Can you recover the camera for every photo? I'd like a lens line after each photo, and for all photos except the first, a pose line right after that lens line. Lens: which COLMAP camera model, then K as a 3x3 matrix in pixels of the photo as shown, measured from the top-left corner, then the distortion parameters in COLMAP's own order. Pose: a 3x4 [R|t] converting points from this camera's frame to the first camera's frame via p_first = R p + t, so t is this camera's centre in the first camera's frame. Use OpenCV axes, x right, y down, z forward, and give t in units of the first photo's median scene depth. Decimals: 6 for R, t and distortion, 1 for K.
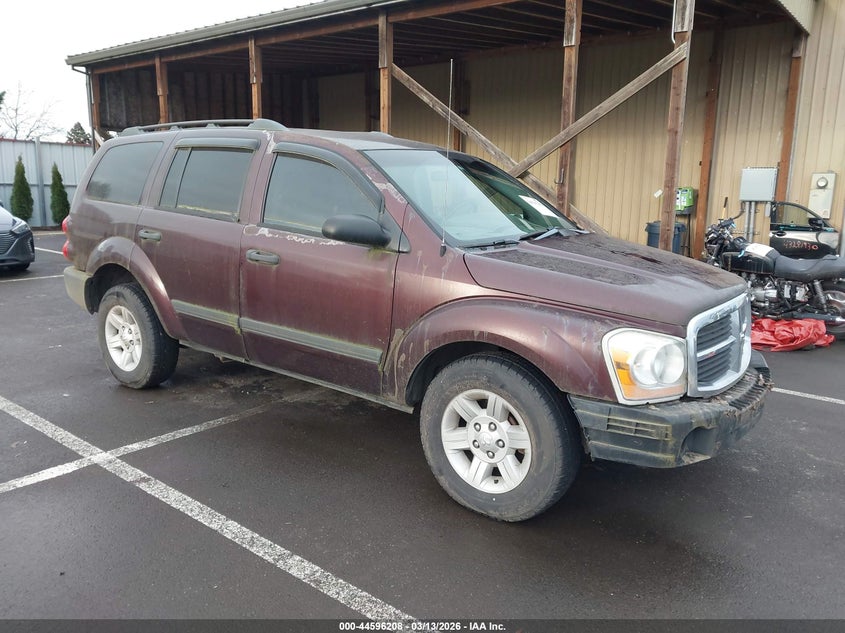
lens RADIAL K [[674.1, 0, 426.0], [0, 674.1, 321.2], [0, 0, 1]] dist [-0.005247, -0.004285]
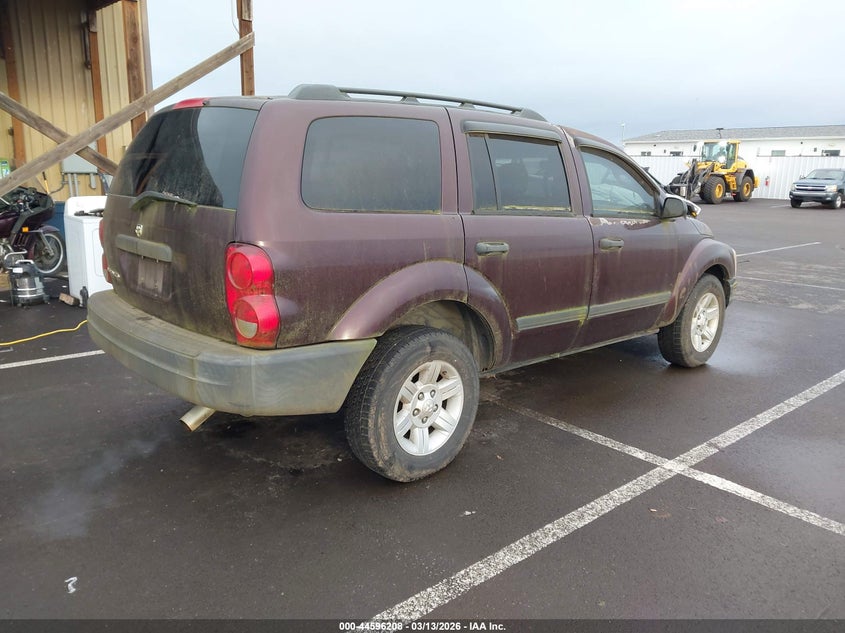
lens RADIAL K [[674.1, 0, 424.7], [0, 674.1, 312.4], [0, 0, 1]] dist [-0.005247, -0.004285]
pose [[0.177776, -0.228407, 0.957197, -1.313207], [0.186622, 0.962865, 0.195099, -0.246548], [-0.966213, 0.143950, 0.213800, 1.021670]]
